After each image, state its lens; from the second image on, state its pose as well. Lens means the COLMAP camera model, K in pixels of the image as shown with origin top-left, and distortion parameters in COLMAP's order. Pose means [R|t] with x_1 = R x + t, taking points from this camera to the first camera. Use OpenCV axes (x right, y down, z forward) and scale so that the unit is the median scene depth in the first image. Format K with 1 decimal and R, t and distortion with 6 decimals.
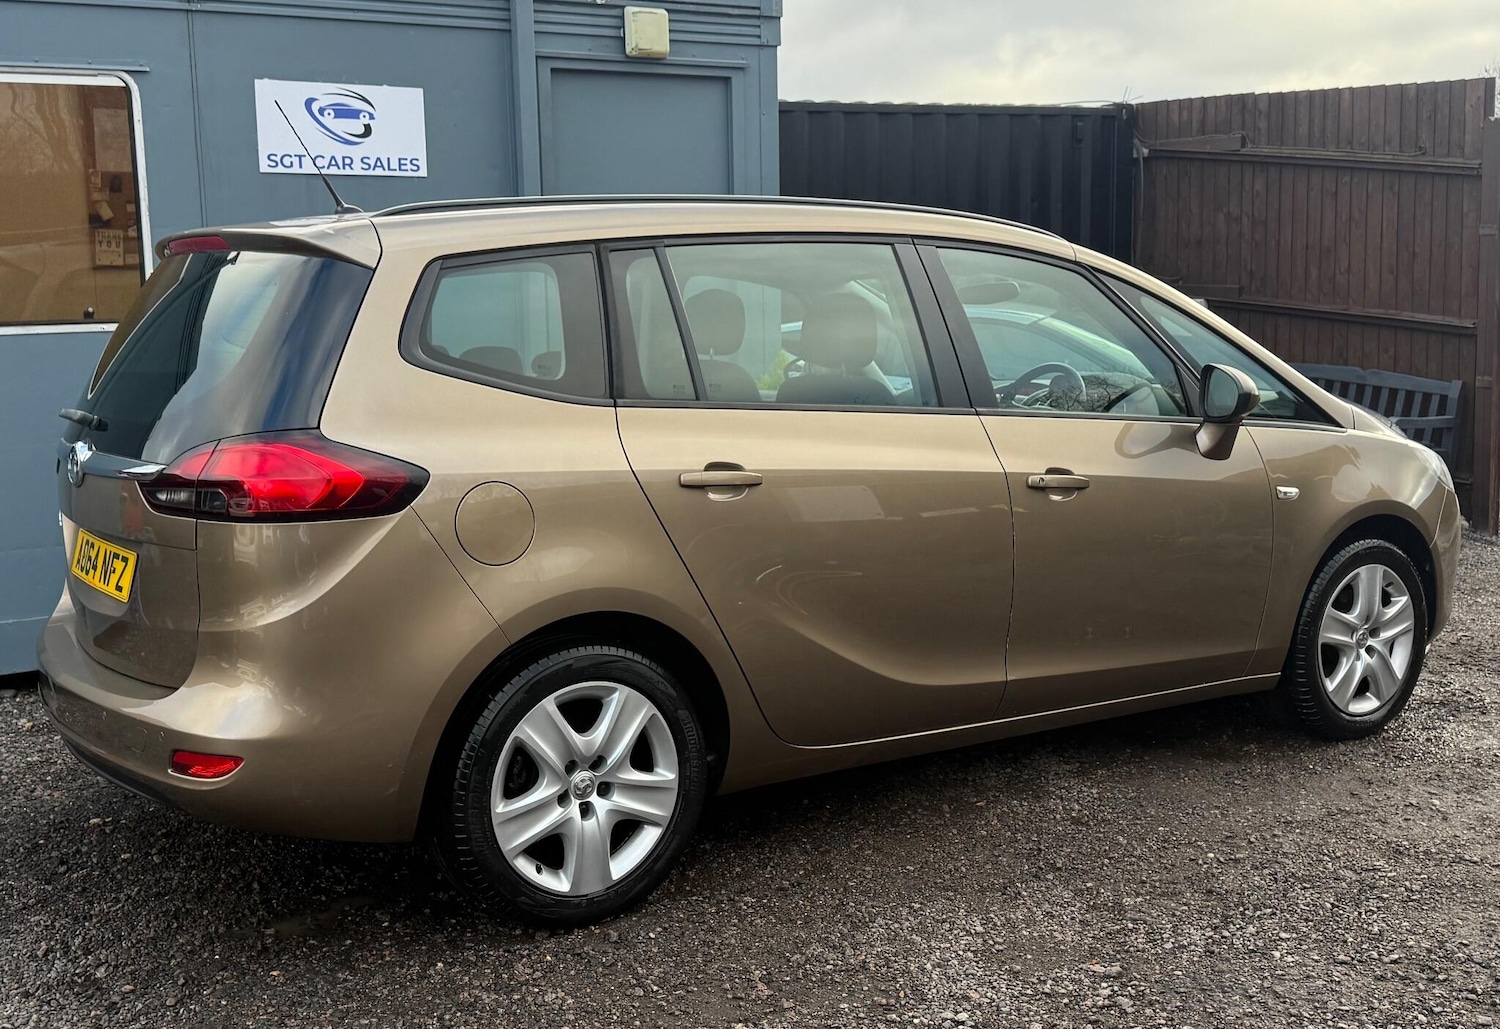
lens RADIAL K [[1603.8, 0, 736.7], [0, 1603.8, 521.6], [0, 0, 1]] dist [0.203888, -0.457497]
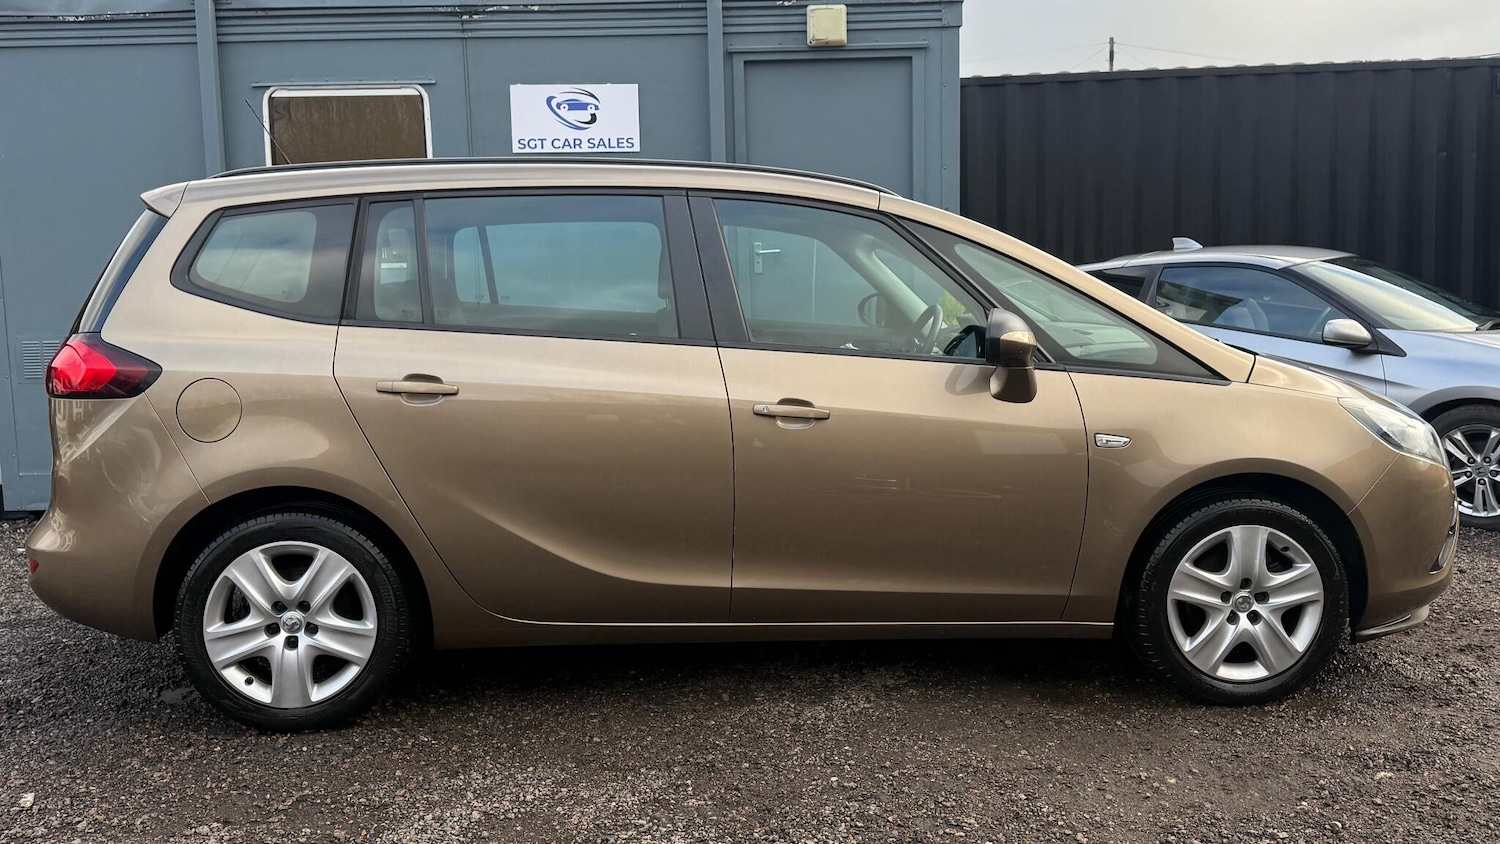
lens RADIAL K [[1281.4, 0, 756.1], [0, 1281.4, 397.0], [0, 0, 1]] dist [0.146020, -0.239784]
pose [[0.870580, 0.060072, -0.488346, 0.418489], [-0.071044, 0.997465, -0.003951, -0.020577], [0.486871, 0.038134, 0.872641, 0.163329]]
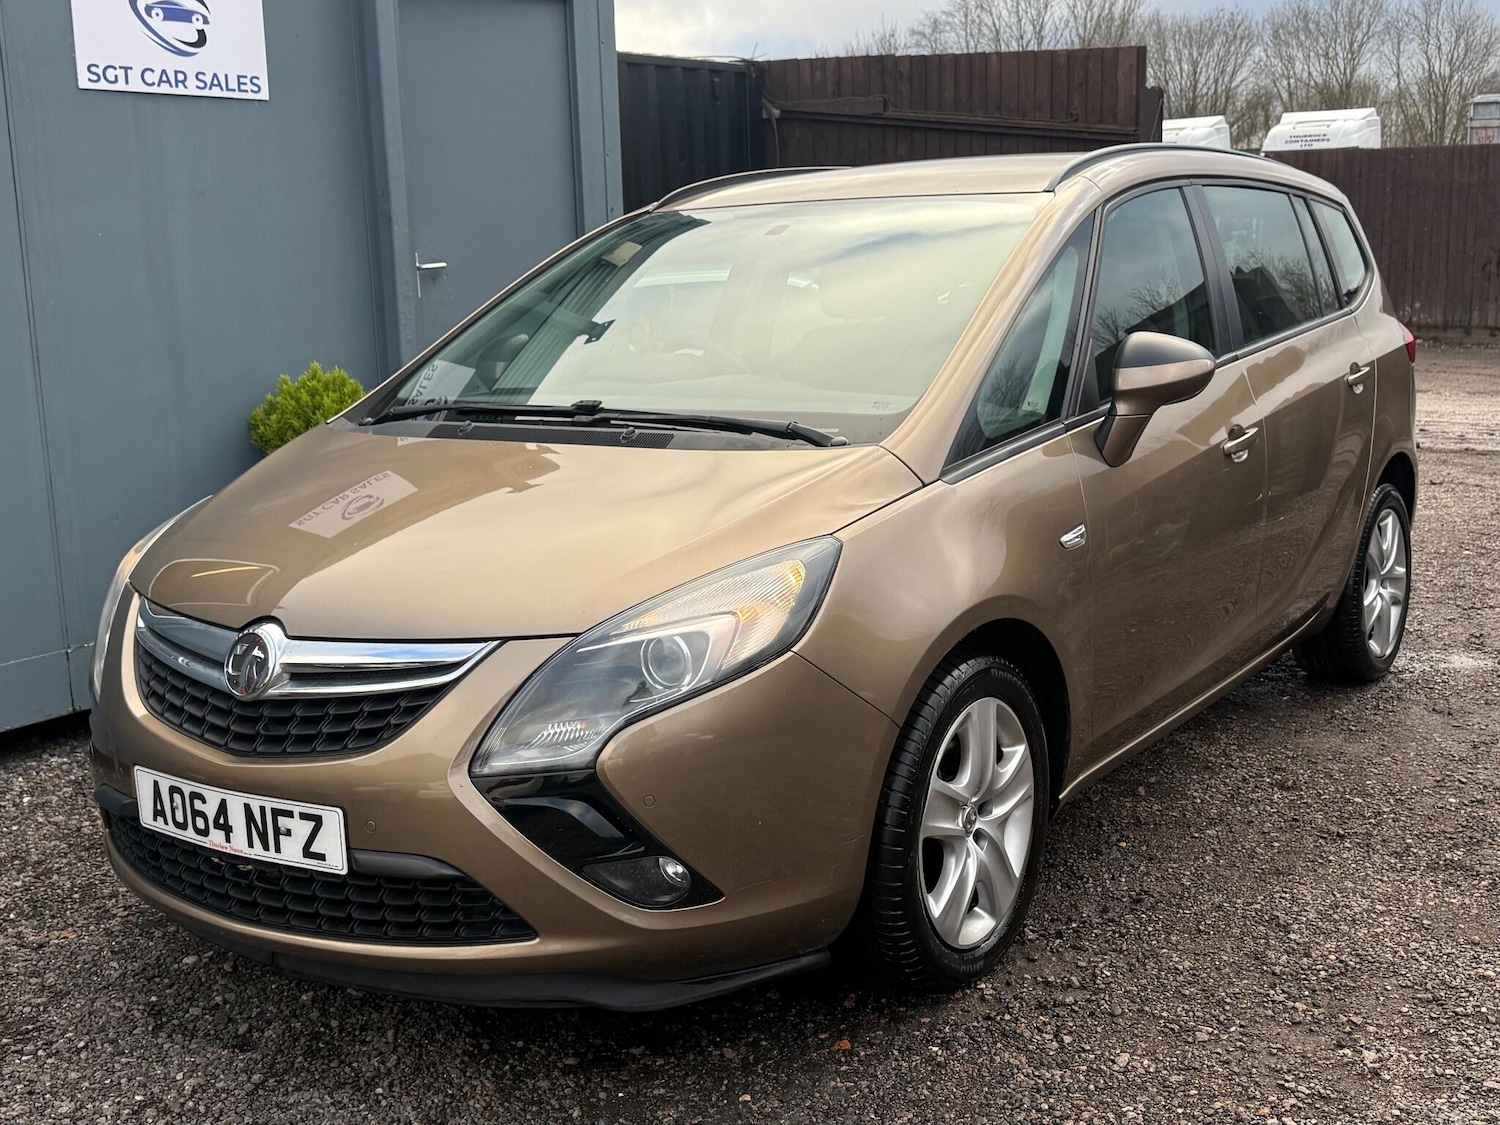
lens RADIAL K [[1657.0, 0, 794.2], [0, 1657.0, 589.7], [0, 0, 1]] dist [0.193117, -0.427517]
pose [[0.913582, -0.084664, 0.397743, -0.316369], [0.065291, 0.995937, 0.062027, -0.009965], [-0.401378, -0.030697, 0.915398, 0.142904]]
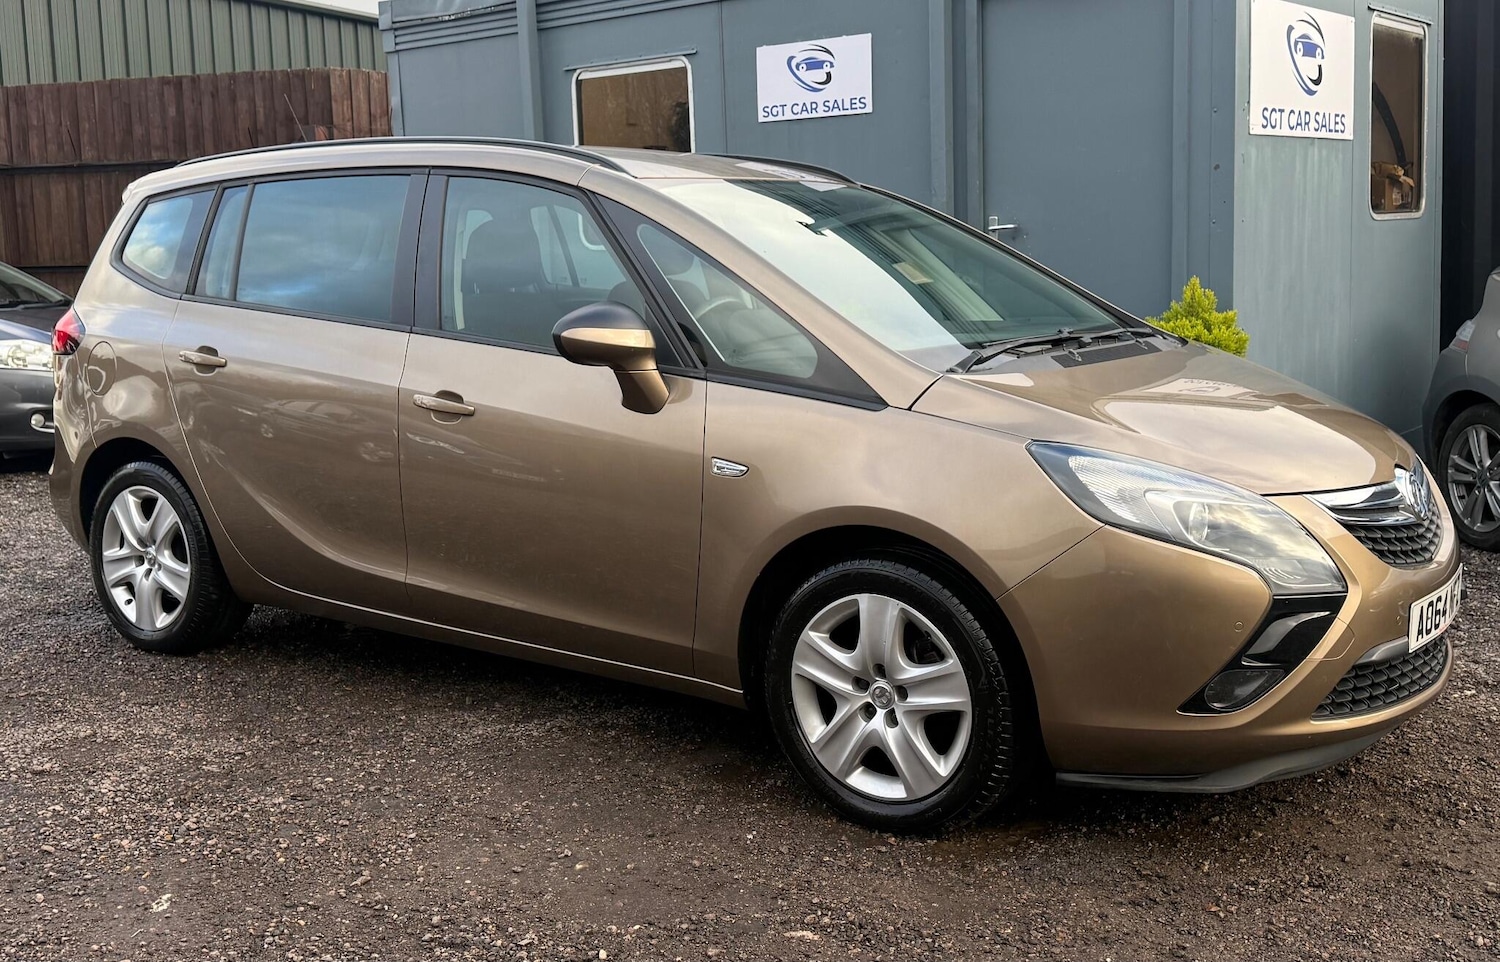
lens RADIAL K [[1521.7, 0, 773.2], [0, 1521.7, 451.3], [0, 0, 1]] dist [0.187254, -0.370802]
pose [[0.364067, 0.137911, -0.921106, 0.820536], [-0.120622, 0.987629, 0.100196, -0.082587], [0.923529, 0.074627, 0.376198, 0.579012]]
